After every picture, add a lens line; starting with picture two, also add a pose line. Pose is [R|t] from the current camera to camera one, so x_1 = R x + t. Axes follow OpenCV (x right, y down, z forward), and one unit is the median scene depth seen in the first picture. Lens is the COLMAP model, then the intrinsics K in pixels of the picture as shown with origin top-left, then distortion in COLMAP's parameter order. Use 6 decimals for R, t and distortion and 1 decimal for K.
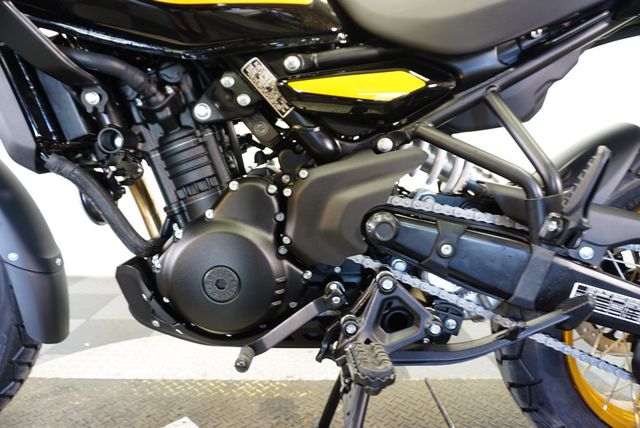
lens RADIAL K [[428.8, 0, 318.0], [0, 428.8, 210.4], [0, 0, 1]] dist [-0.040236, 0.026990]
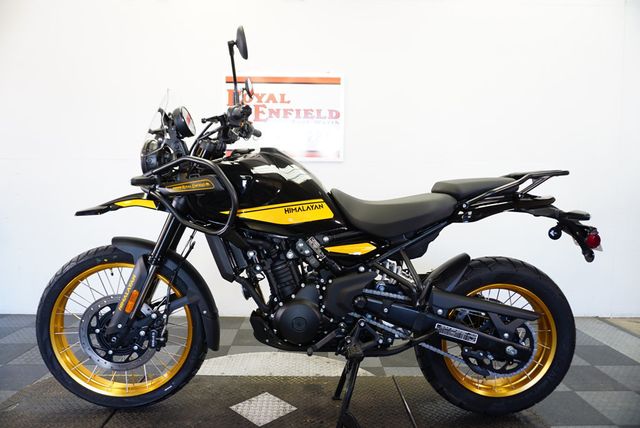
lens RADIAL K [[428.8, 0, 321.7], [0, 428.8, 214.8], [0, 0, 1]] dist [-0.040236, 0.026990]
pose [[0.999973, -0.002931, -0.006697, -0.065457], [0.002461, 0.997608, -0.069086, -0.301009], [0.006883, 0.069067, 0.997588, -1.584555]]
